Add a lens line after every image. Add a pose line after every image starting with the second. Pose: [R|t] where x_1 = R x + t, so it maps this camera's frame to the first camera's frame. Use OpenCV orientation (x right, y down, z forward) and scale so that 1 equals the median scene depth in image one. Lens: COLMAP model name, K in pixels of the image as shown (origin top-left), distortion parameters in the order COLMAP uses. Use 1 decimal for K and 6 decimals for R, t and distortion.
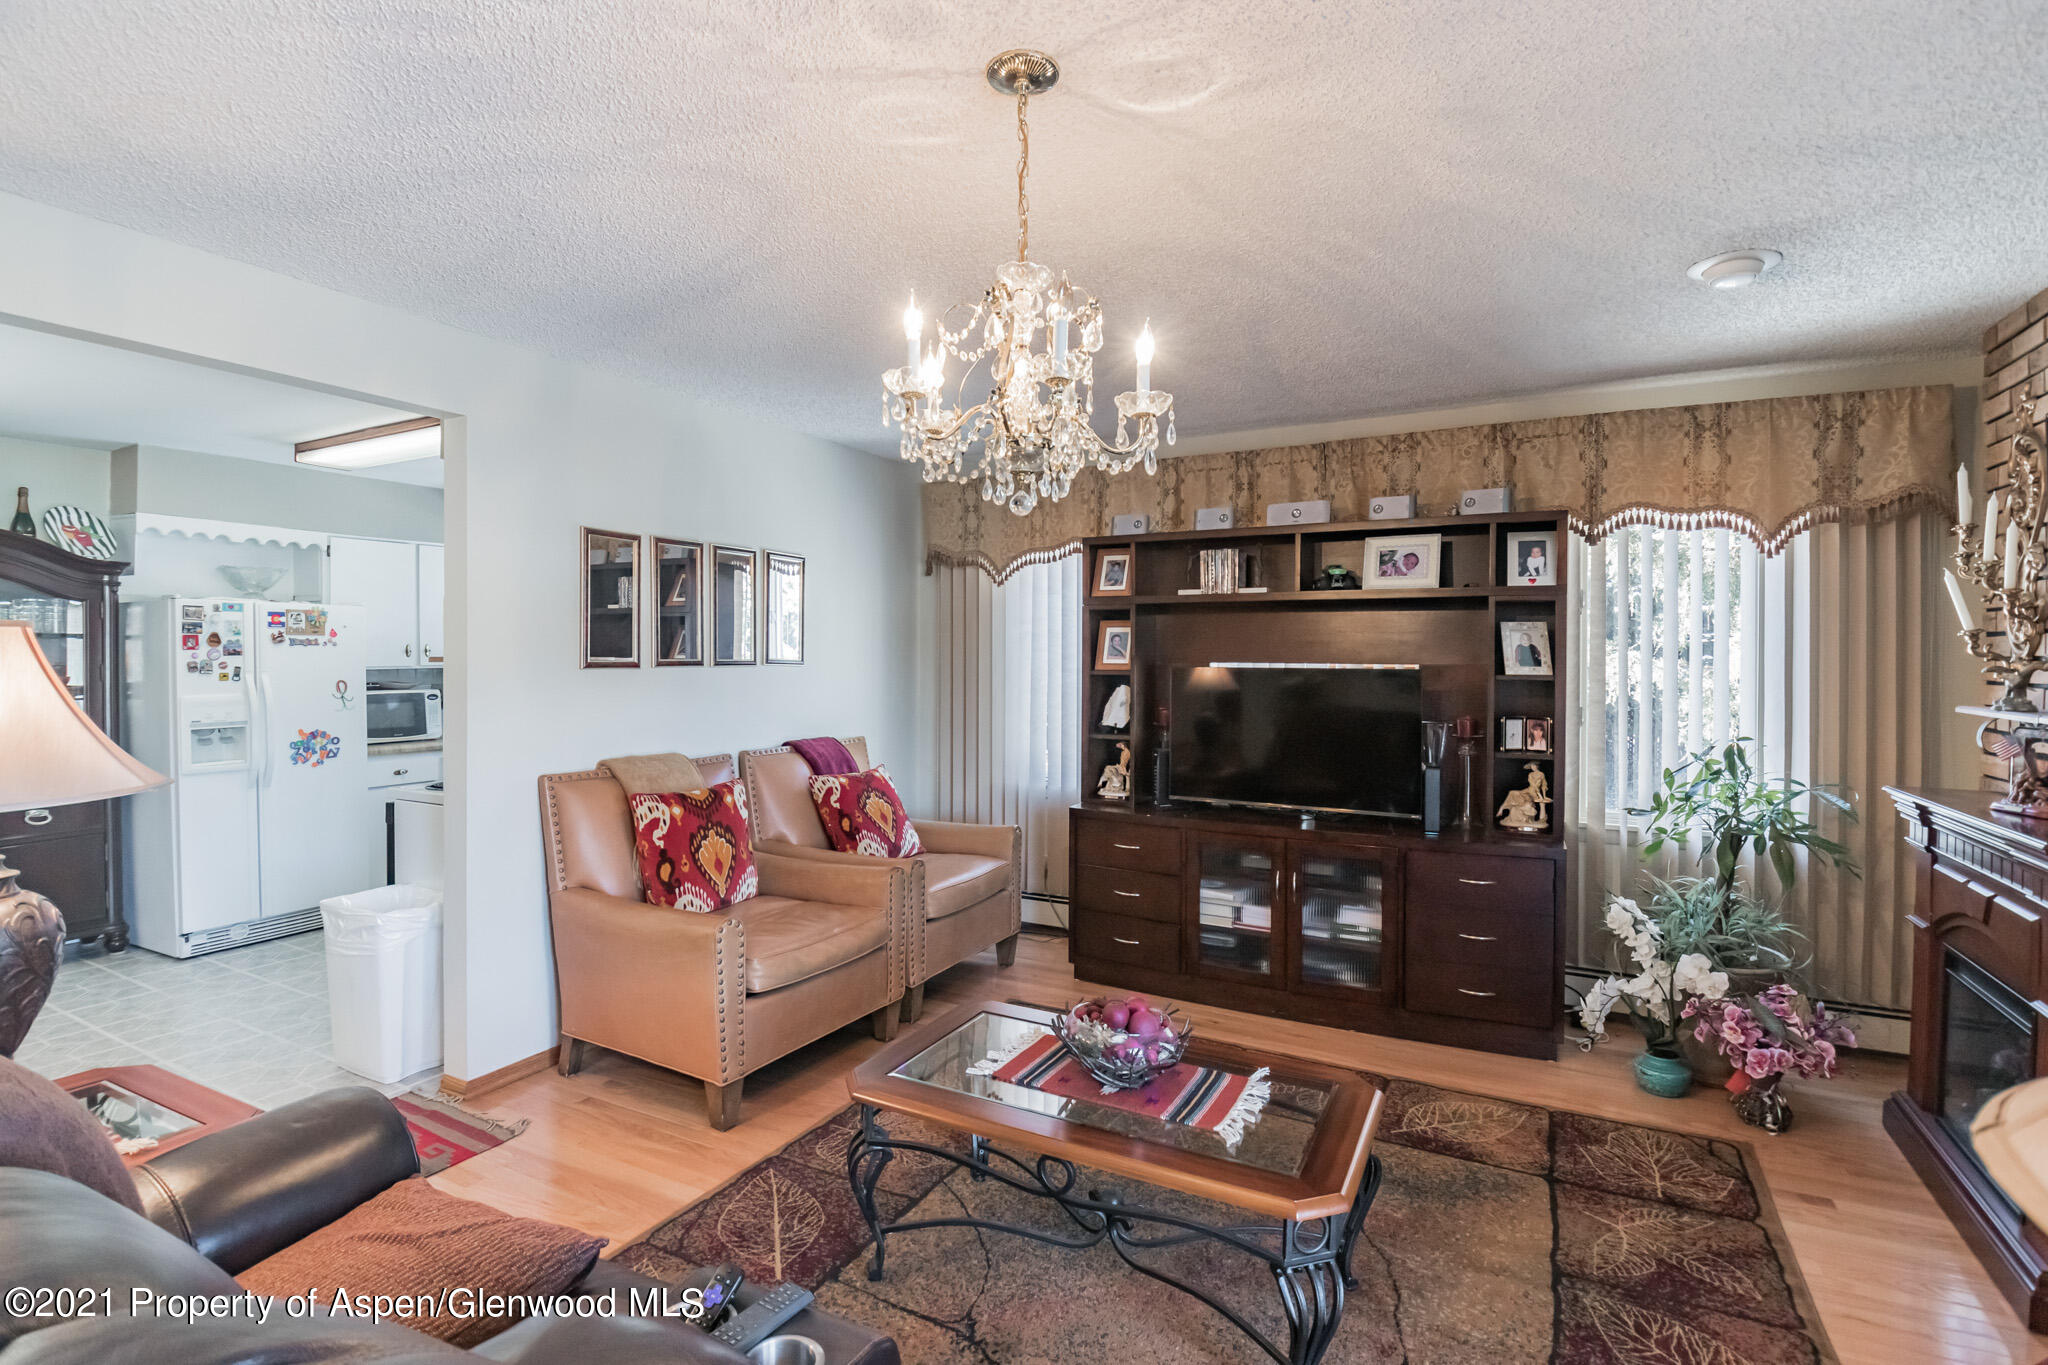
lens RADIAL K [[988.5, 0, 1024.0], [0, 988.5, 682.5], [0, 0, 1]] dist [0.058332, 0.000210]
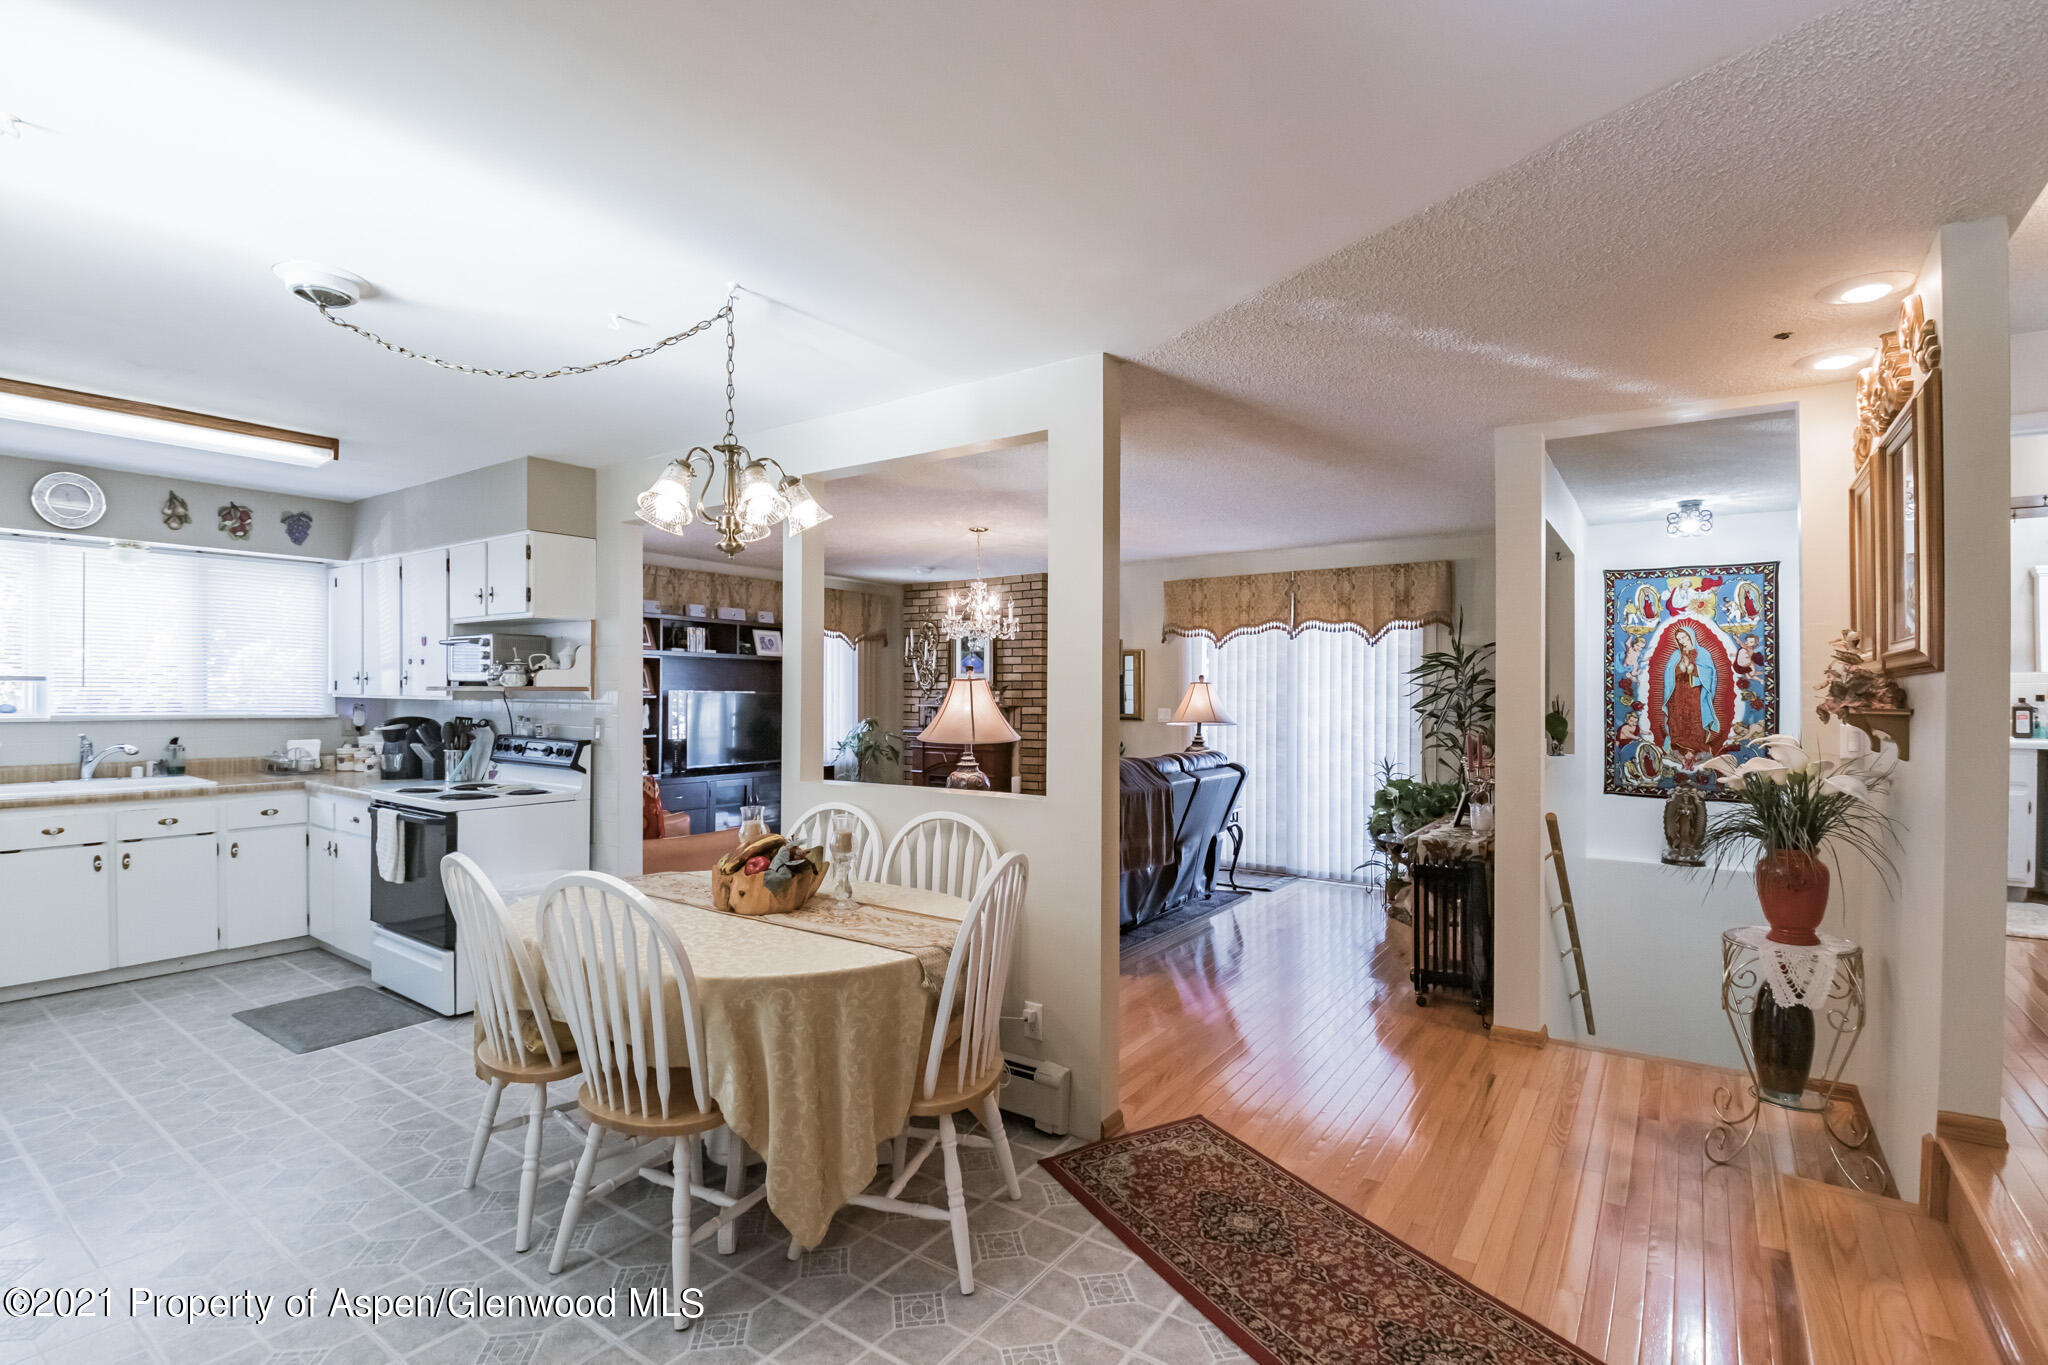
lens RADIAL K [[959.7, 0, 1078.8], [0, 959.7, 694.0], [0, 0, 1]] dist [-0.018985, -0.012280]
pose [[0.059760, -0.002225, 0.998210, -1.326988], [0.018340, 0.999831, 0.001131, -0.003772], [-0.998044, 0.018240, 0.059791, 0.199373]]
